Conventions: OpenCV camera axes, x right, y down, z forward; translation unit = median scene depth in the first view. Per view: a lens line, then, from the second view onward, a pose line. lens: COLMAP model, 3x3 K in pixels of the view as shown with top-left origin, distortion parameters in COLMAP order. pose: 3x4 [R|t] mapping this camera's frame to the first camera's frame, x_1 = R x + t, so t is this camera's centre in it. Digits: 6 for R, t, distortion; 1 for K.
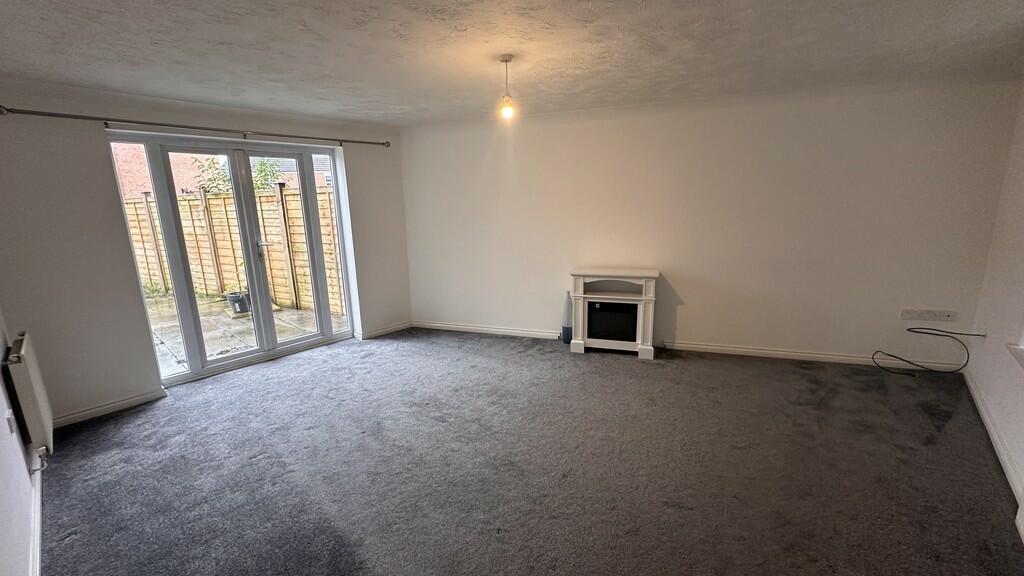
lens RADIAL K [[405.9, 0, 512.0], [0, 405.9, 288.0], [0, 0, 1]] dist [0.000999, 0.000021]
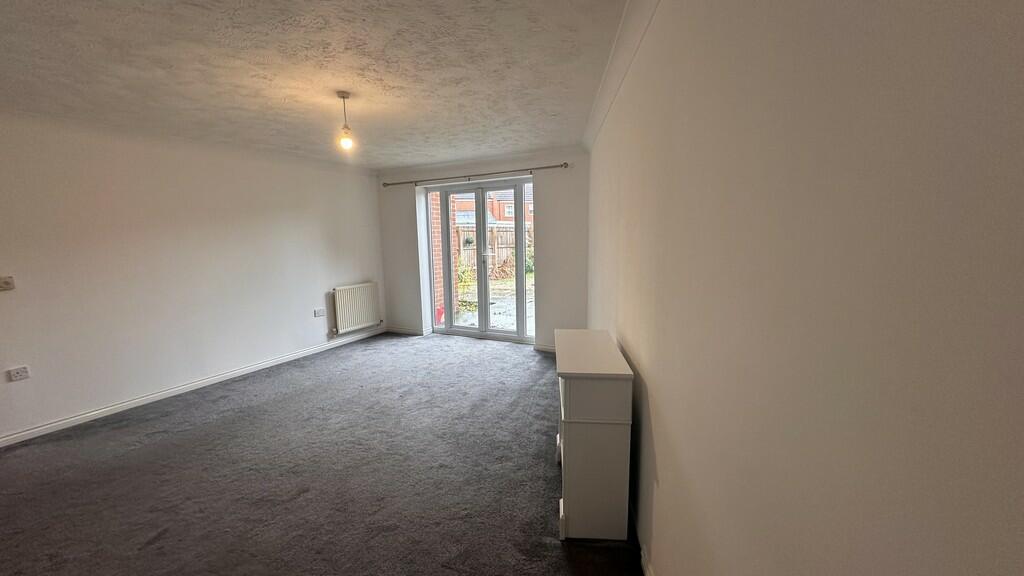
lens RADIAL K [[405.9, 0, 512.0], [0, 405.9, 288.0], [0, 0, 1]] dist [0.000999, 0.000021]
pose [[0.238118, 0.149338, -0.959686, 0.712447], [-0.189126, 0.976323, 0.105001, -0.151845], [0.952644, 0.156499, 0.260724, 0.717629]]
